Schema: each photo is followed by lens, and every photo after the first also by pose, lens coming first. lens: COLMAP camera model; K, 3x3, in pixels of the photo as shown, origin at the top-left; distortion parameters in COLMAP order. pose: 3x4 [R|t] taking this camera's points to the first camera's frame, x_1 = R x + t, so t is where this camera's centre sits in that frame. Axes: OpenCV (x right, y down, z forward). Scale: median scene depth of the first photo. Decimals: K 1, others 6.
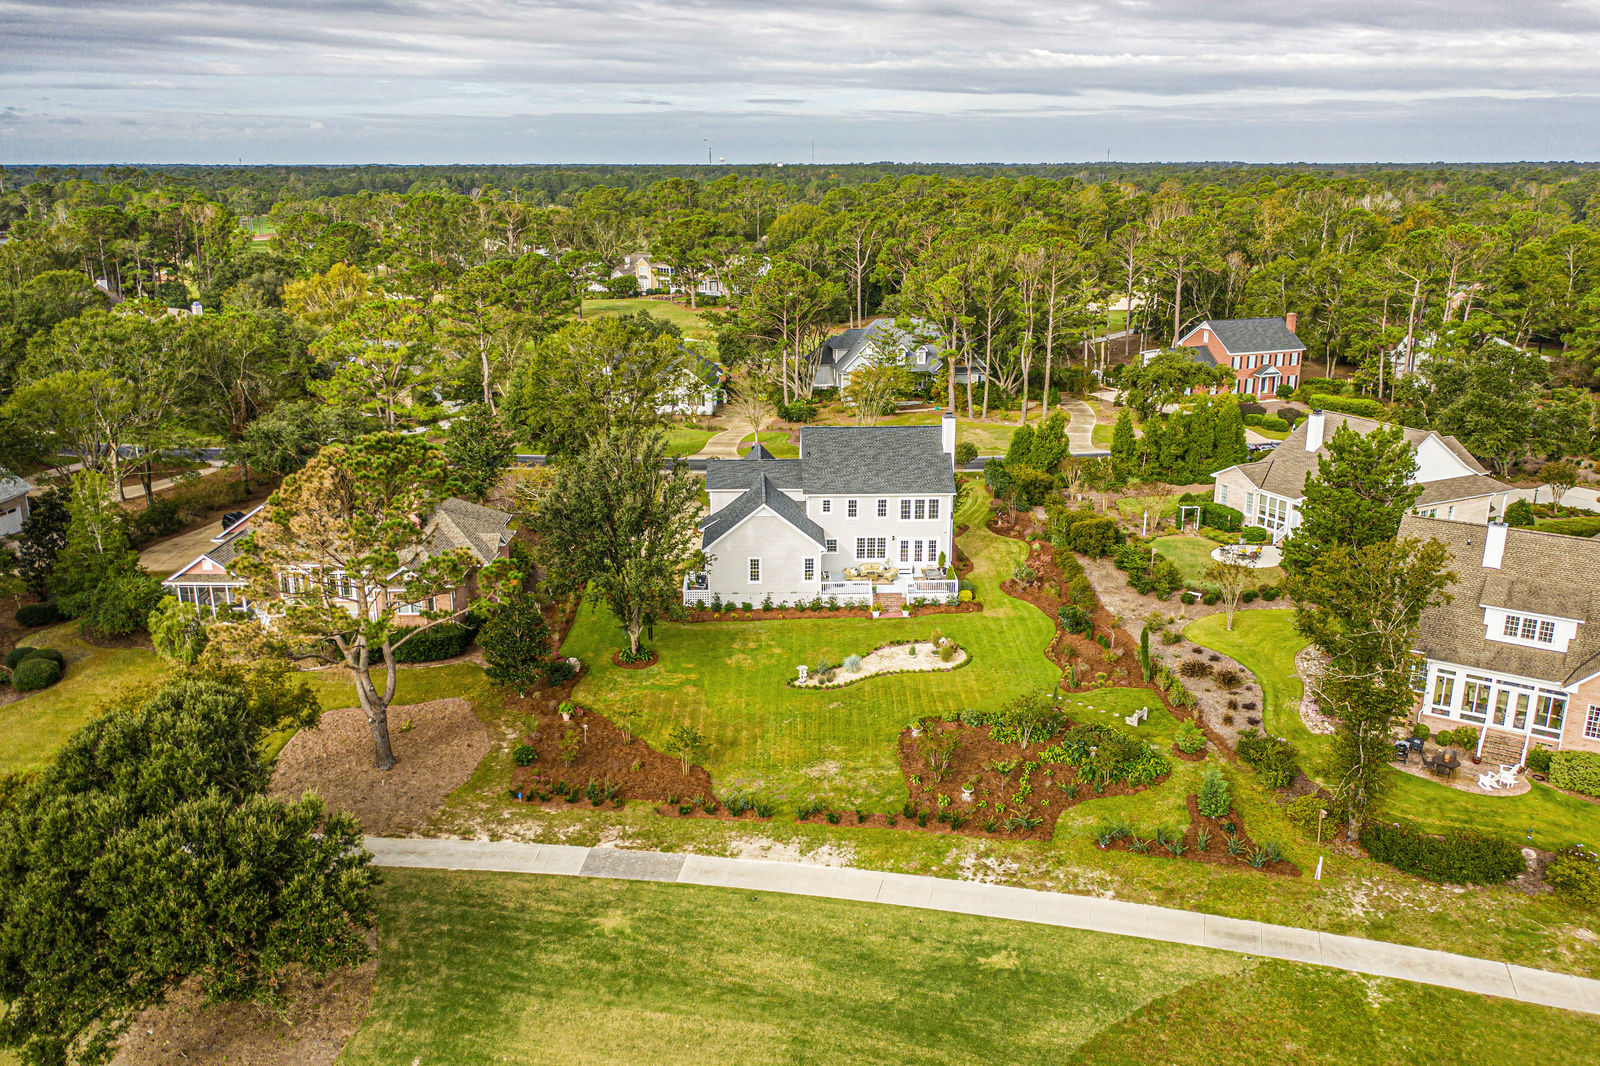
lens RADIAL K [[1260.8, 0, 800.0], [0, 1260.8, 533.0], [0, 0, 1]] dist [-0.022015, 0.032797]
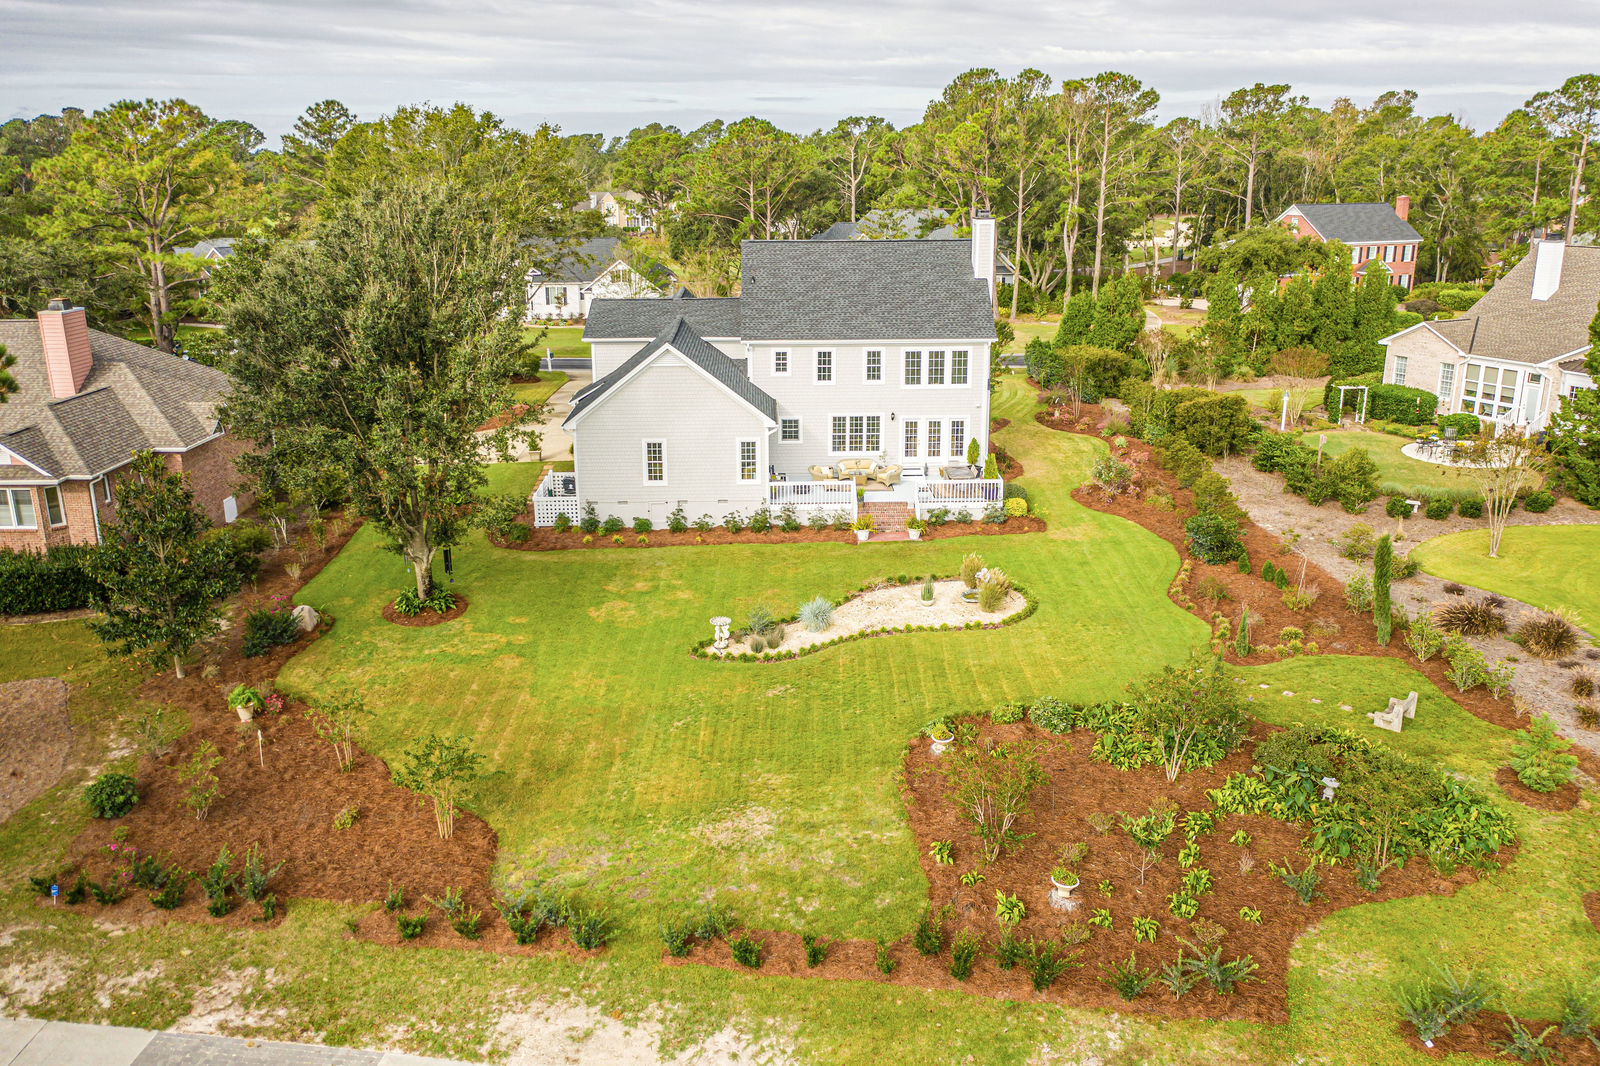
lens RADIAL K [[1260.8, 0, 800.0], [0, 1260.8, 533.0], [0, 0, 1]] dist [-0.022015, 0.032797]
pose [[0.999998, -0.001900, -0.001135, 0.031738], [0.001903, 0.999995, 0.002687, 0.060799], [0.001130, -0.002689, 0.999996, 0.416798]]
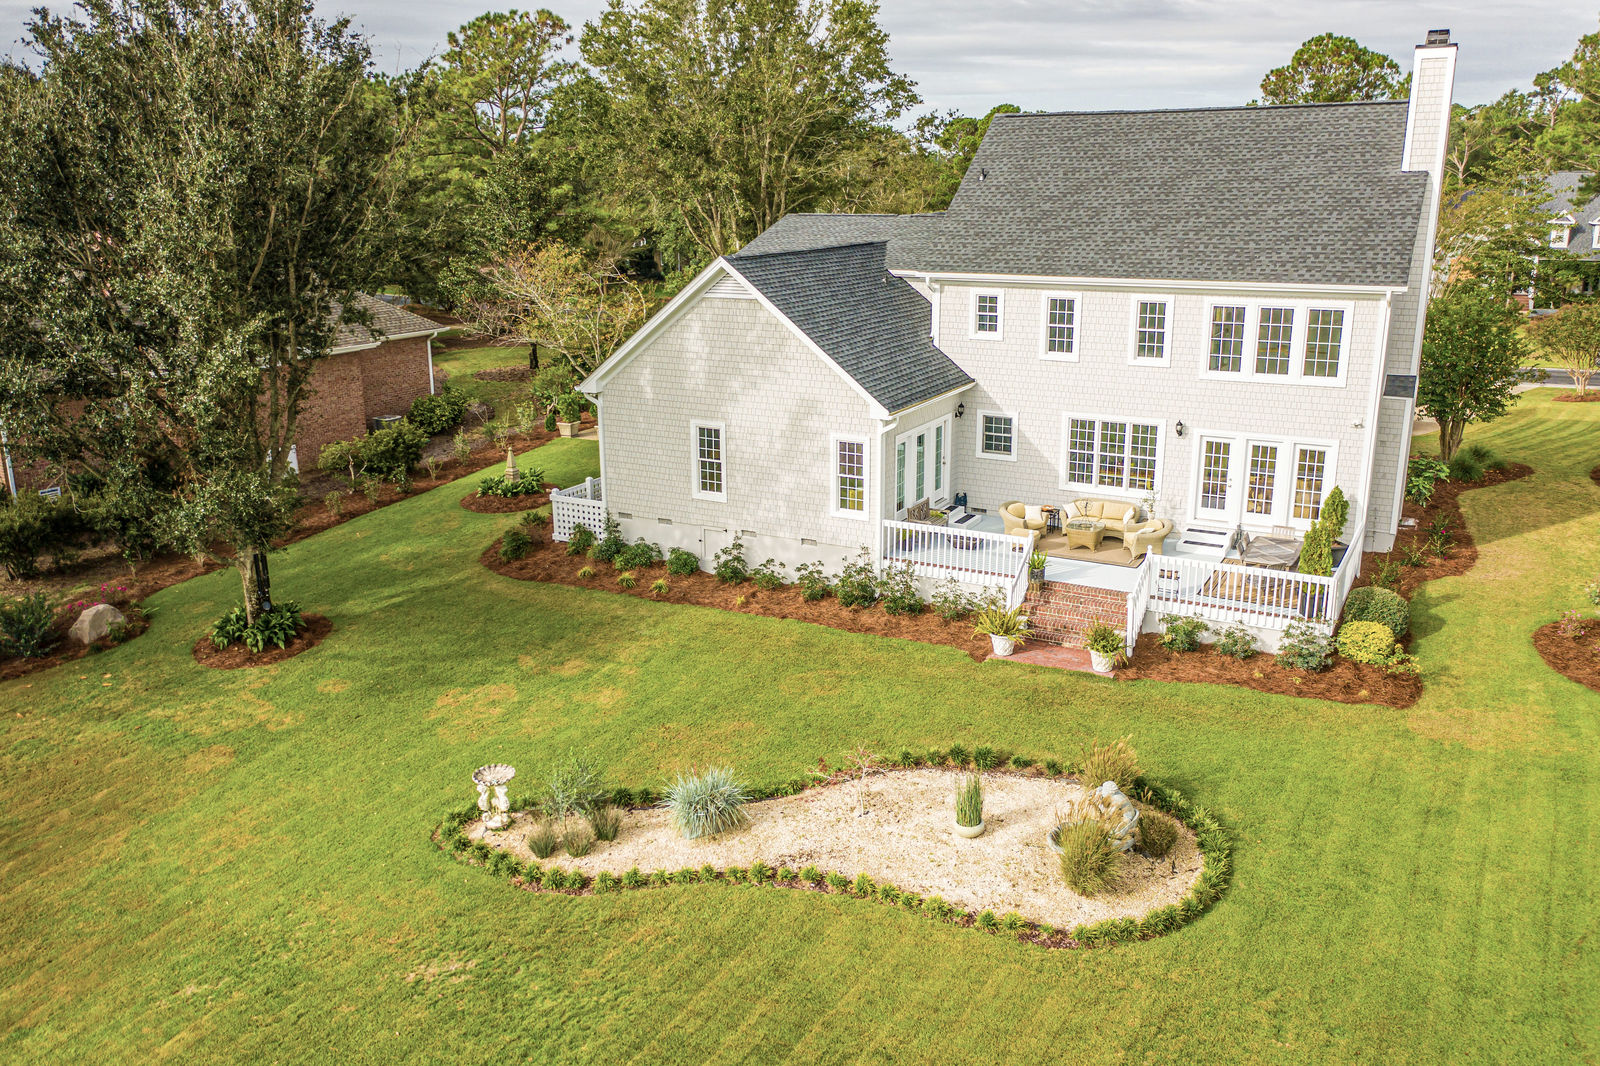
lens RADIAL K [[1260.8, 0, 800.0], [0, 1260.8, 533.0], [0, 0, 1]] dist [-0.022015, 0.032797]
pose [[0.859709, 0.132904, -0.493192, 0.159323], [-0.136897, 0.990184, 0.028199, 0.036041], [0.492098, 0.043273, 0.869464, 0.709675]]
